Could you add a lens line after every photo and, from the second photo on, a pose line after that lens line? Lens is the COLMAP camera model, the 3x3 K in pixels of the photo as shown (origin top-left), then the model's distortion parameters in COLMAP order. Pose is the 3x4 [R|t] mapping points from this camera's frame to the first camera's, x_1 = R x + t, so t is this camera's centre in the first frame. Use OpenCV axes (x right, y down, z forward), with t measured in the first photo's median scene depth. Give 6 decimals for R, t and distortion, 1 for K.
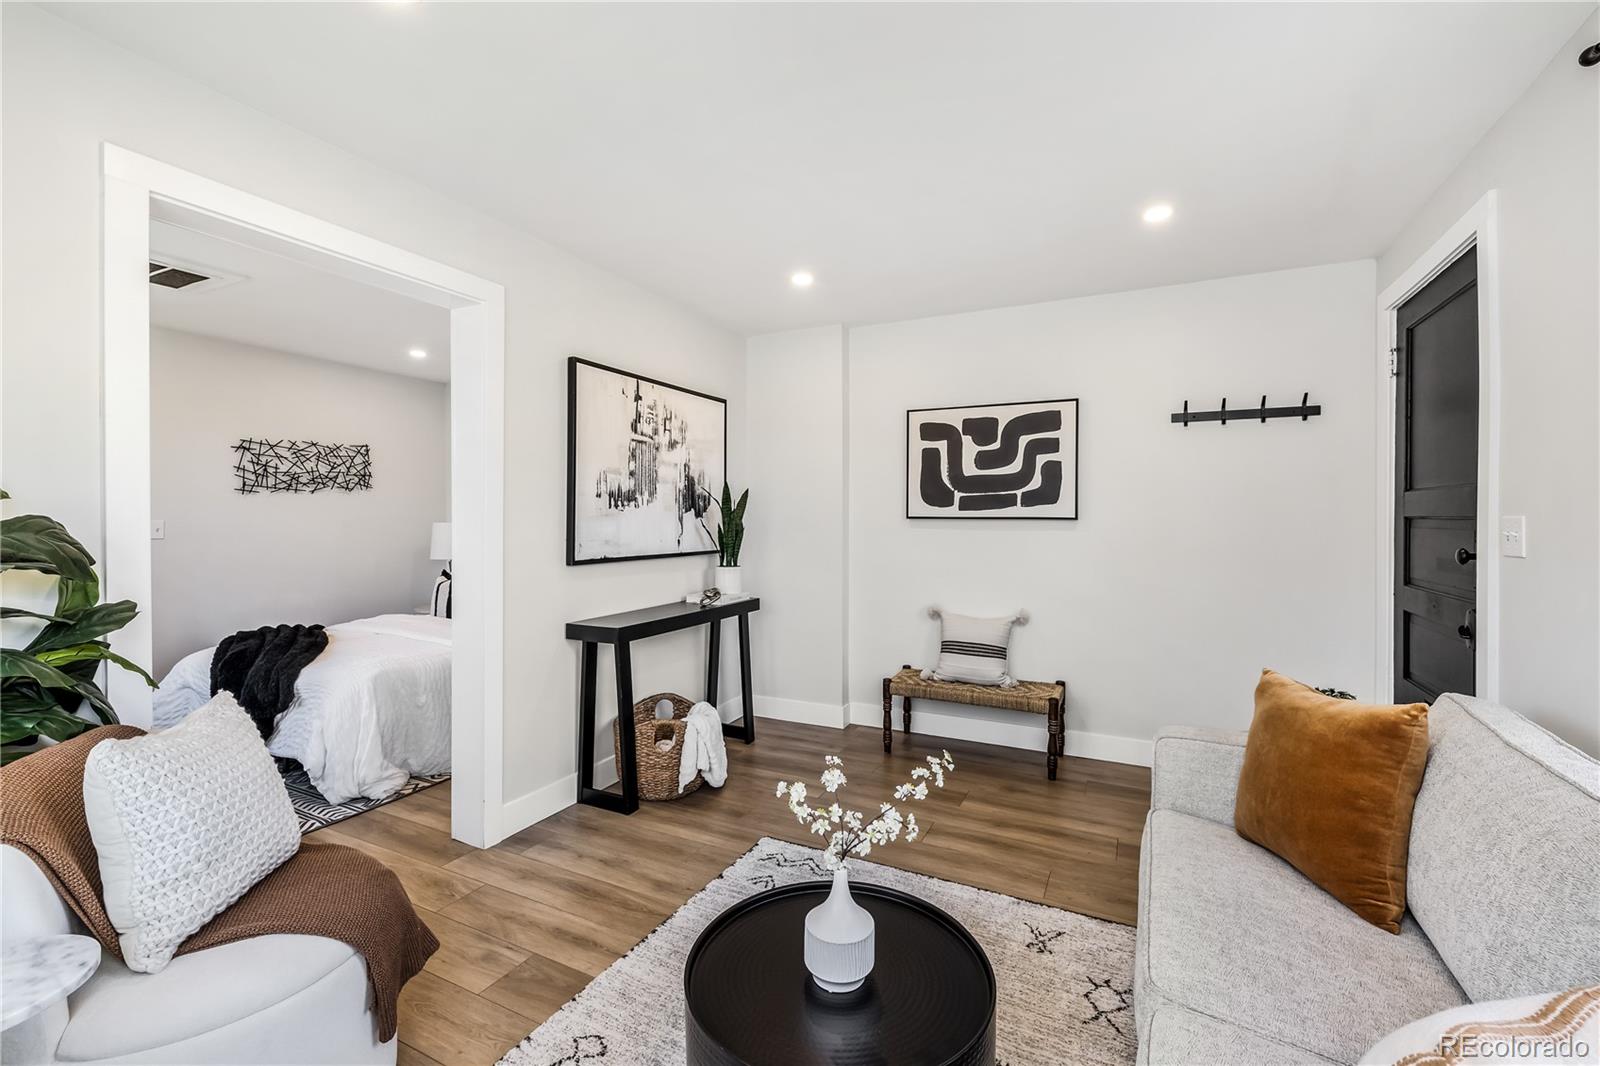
lens RADIAL K [[666.4, 0, 802.3], [0, 666.4, 523.0], [0, 0, 1]] dist [0.000819, 0.000058]
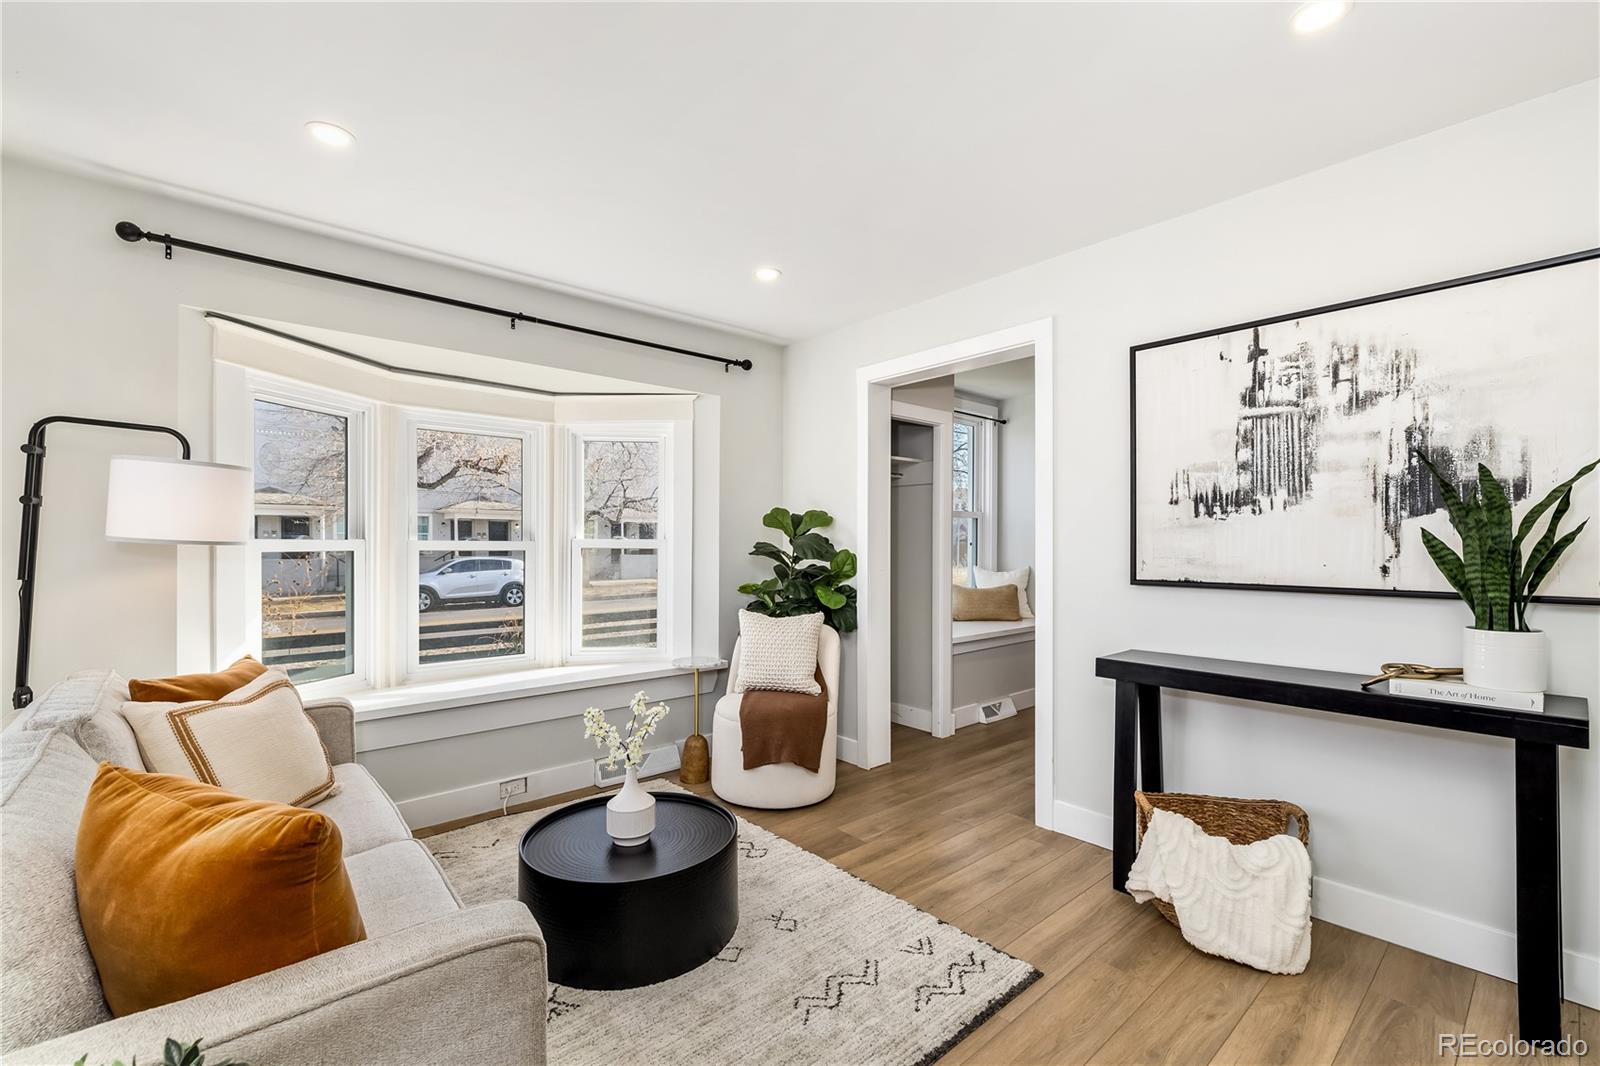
lens RADIAL K [[693.1, 0, 808.3], [0, 693.1, 530.3], [0, 0, 1]] dist [-0.001260, -0.000163]
pose [[-0.370522, 0.000609, -0.928823, 0.583759], [0.007489, 0.999969, -0.002331, -0.007908], [0.928793, -0.007819, -0.370516, 0.828416]]
